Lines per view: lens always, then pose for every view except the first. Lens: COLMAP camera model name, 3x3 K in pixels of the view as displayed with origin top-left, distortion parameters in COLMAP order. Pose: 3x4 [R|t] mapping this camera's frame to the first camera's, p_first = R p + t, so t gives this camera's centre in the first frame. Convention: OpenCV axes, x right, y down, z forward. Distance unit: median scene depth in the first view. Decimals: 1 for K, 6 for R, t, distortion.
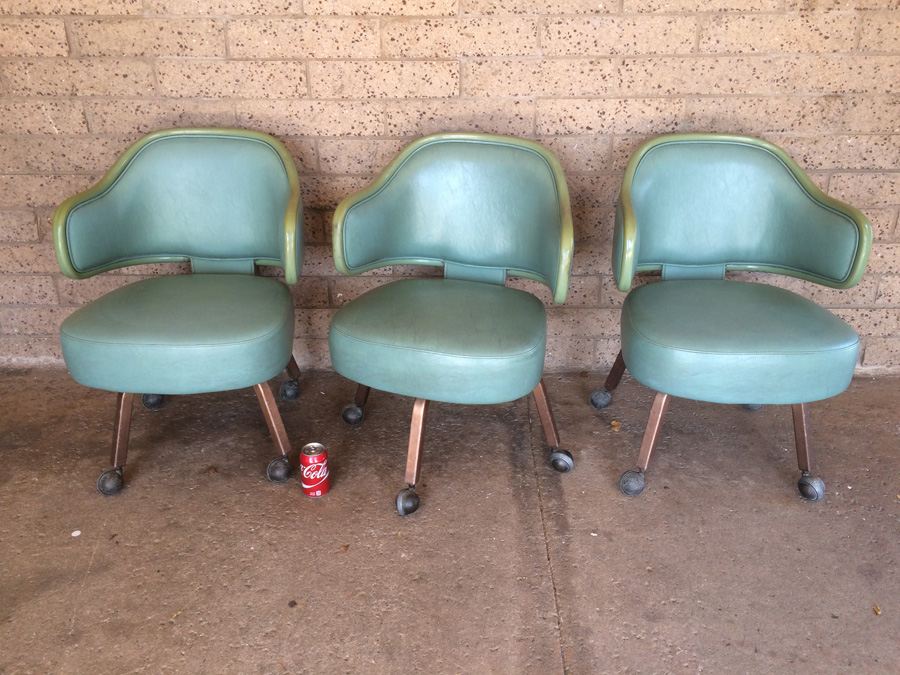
lens RADIAL K [[765.5, 0, 450.3], [0, 765.5, 341.4], [0, 0, 1]] dist [0.084609, -0.117274]
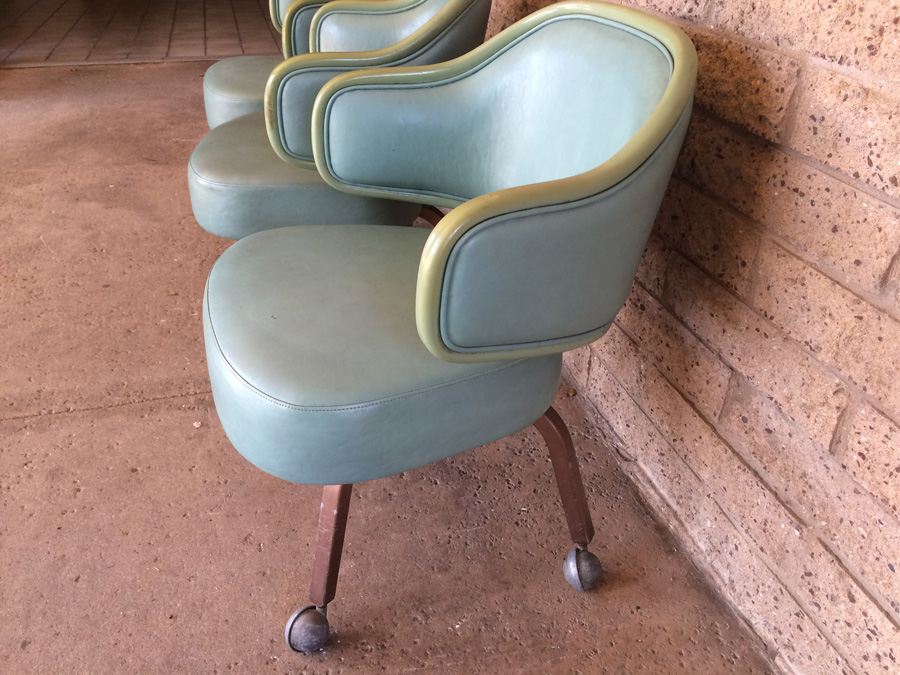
lens RADIAL K [[765.5, 0, 452.8], [0, 765.5, 343.3], [0, 0, 1]] dist [0.084609, -0.117274]
pose [[0.278042, 0.502731, -0.818507, 0.789777], [-0.445755, 0.822331, 0.353659, -0.213525], [0.850879, 0.266521, 0.452737, 0.720738]]
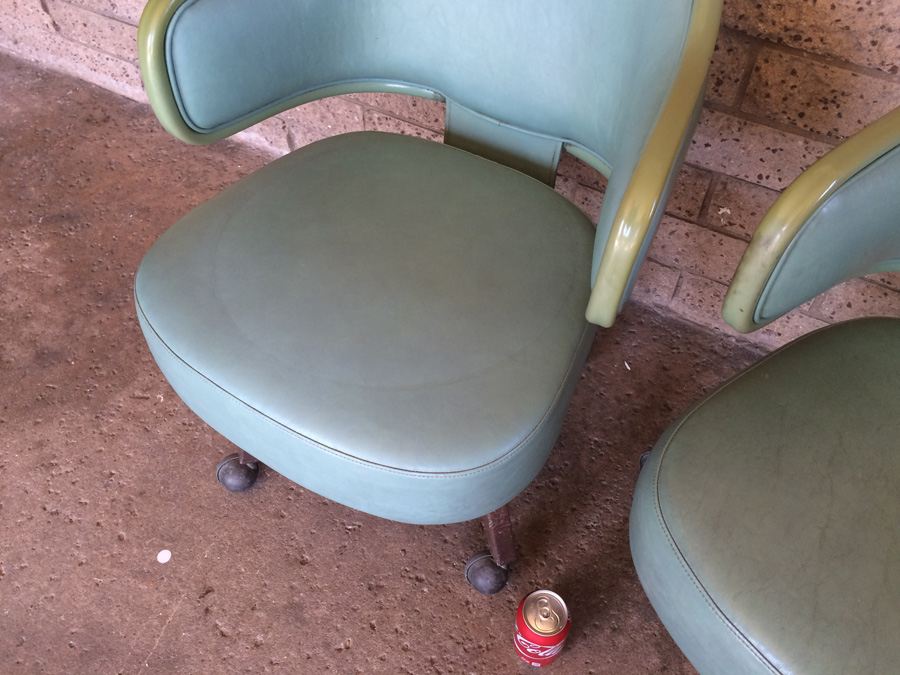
lens RADIAL K [[765.5, 0, 449.6], [0, 765.5, 332.2], [0, 0, 1]] dist [0.084609, -0.117274]
pose [[0.872608, 0.378854, -0.308262, -0.133079], [-0.199114, 0.852244, 0.483770, -0.224525], [0.445993, -0.360762, 0.819110, 0.565481]]
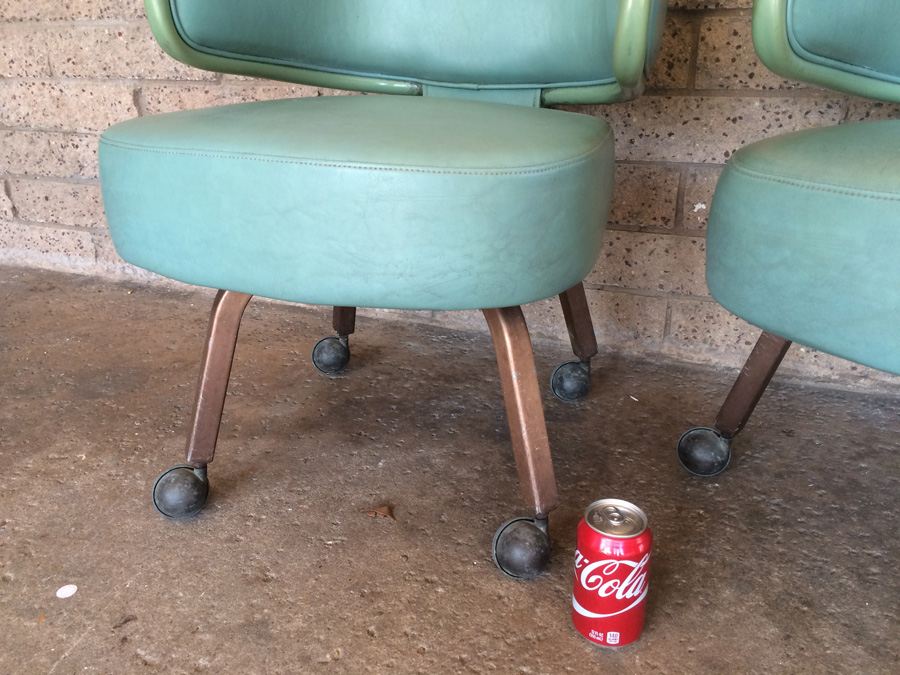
lens RADIAL K [[765.5, 0, 449.5], [0, 765.5, 340.0], [0, 0, 1]] dist [0.084609, -0.117274]
pose [[0.924243, 0.135201, -0.357064, -0.119279], [-0.156073, 0.987285, -0.030154, 0.072563], [0.348447, 0.083598, 0.933593, 0.560624]]
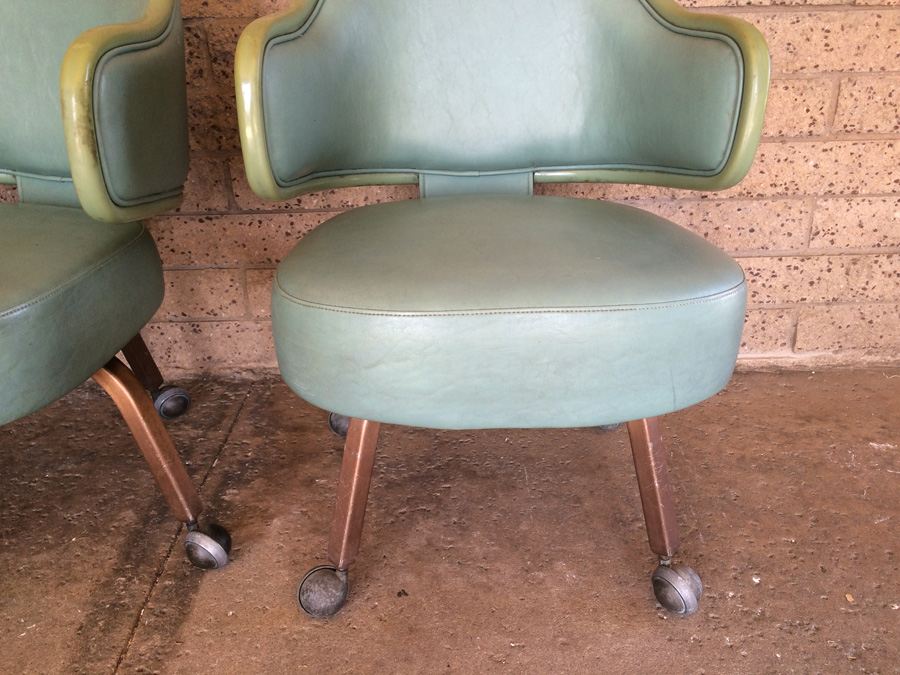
lens RADIAL K [[765.5, 0, 451.3], [0, 765.5, 341.2], [0, 0, 1]] dist [0.084609, -0.117274]
pose [[0.999380, -0.026407, 0.023291, 0.288559], [0.026818, 0.999487, -0.017497, 0.031167], [-0.022817, 0.018111, 0.999576, 0.461800]]
